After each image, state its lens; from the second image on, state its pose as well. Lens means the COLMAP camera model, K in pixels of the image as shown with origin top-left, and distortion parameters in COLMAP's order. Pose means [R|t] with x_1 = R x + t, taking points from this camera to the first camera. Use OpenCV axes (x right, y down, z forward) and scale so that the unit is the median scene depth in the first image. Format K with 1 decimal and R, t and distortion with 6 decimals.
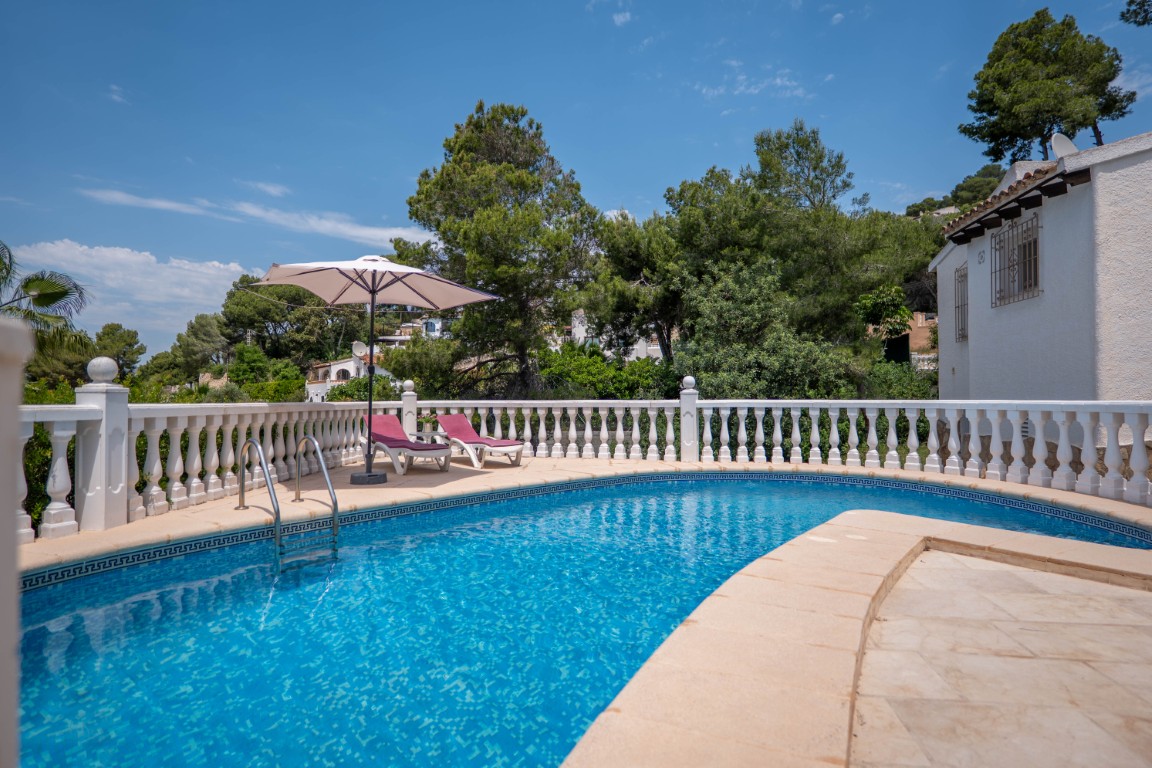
lens RADIAL K [[603.6, 0, 566.9], [0, 603.6, 379.5], [0, 0, 1]] dist [-0.019594, 0.009966]
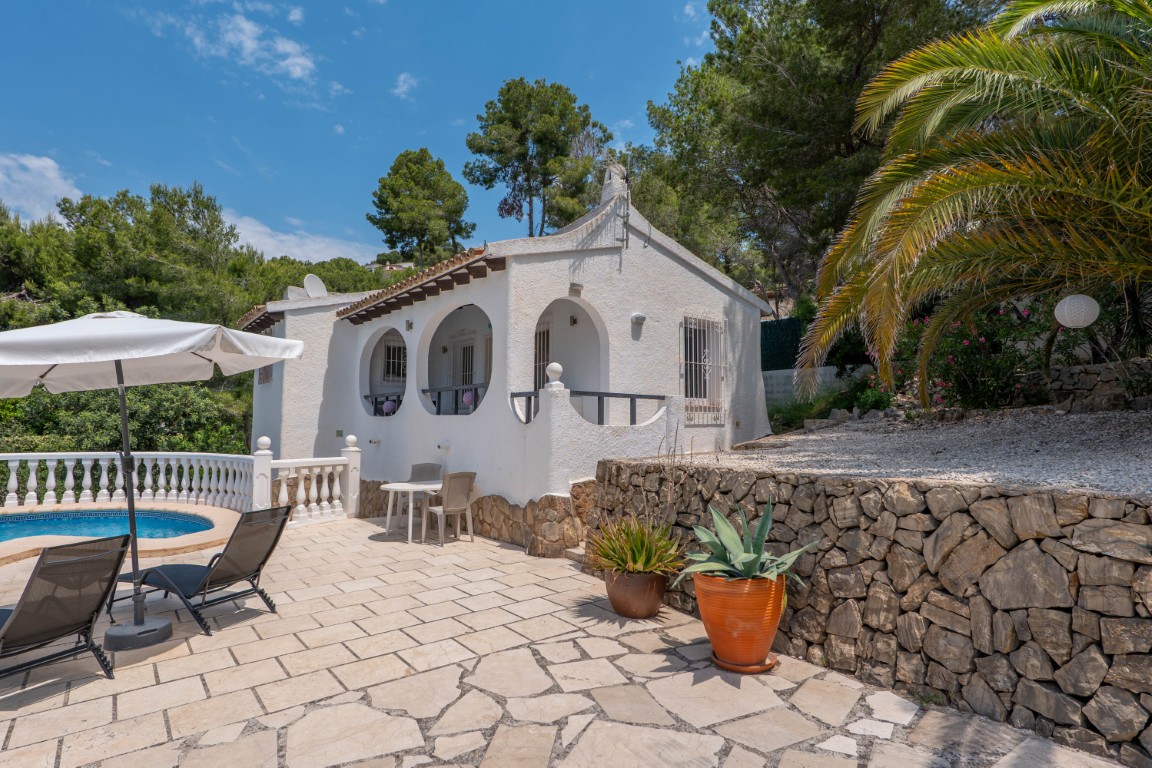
lens RADIAL K [[603.6, 0, 578.1], [0, 603.6, 385.8], [0, 0, 1]] dist [-0.019594, 0.009966]
pose [[0.675608, 0.053260, 0.735335, 0.048954], [-0.029131, 0.998537, -0.045559, -0.022238], [-0.736685, 0.009359, 0.676171, -0.176042]]
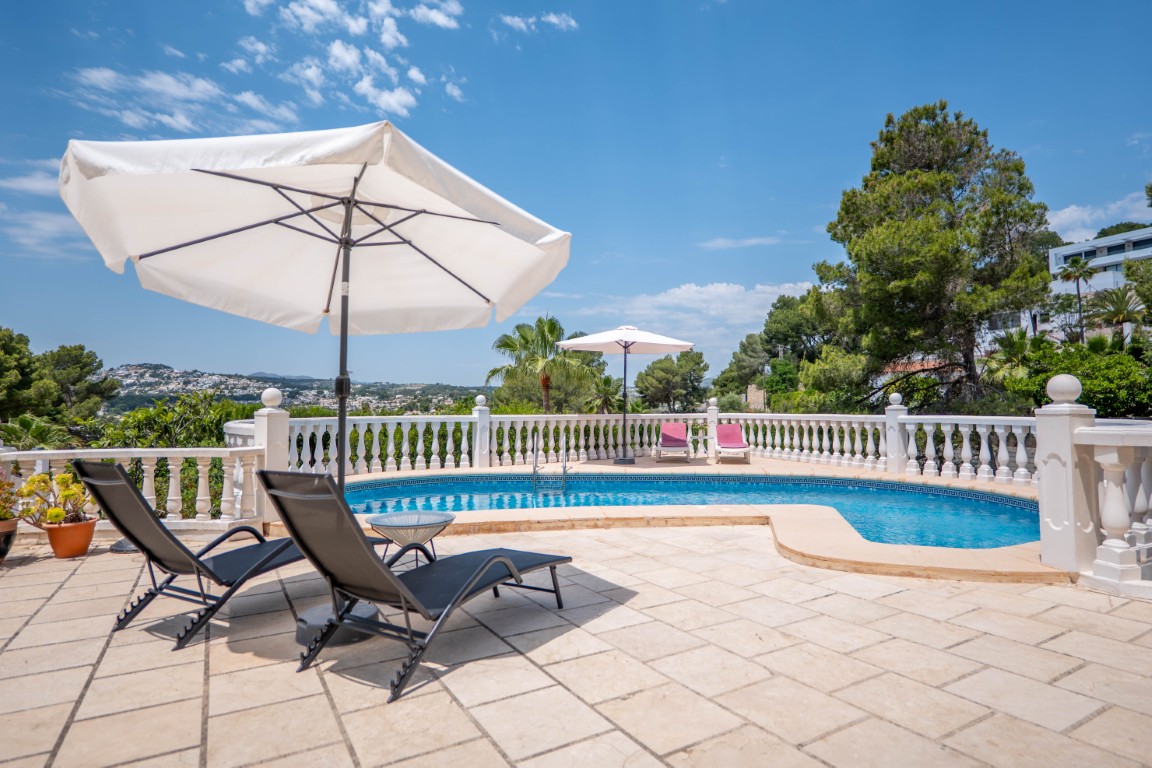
lens RADIAL K [[603.6, 0, 583.9], [0, 603.6, 390.2], [0, 0, 1]] dist [-0.019594, 0.009966]
pose [[0.655029, -0.017623, -0.755398, 0.190914], [0.022061, 0.999748, -0.004194, -0.005528], [0.755282, -0.013917, 0.655252, -0.035562]]
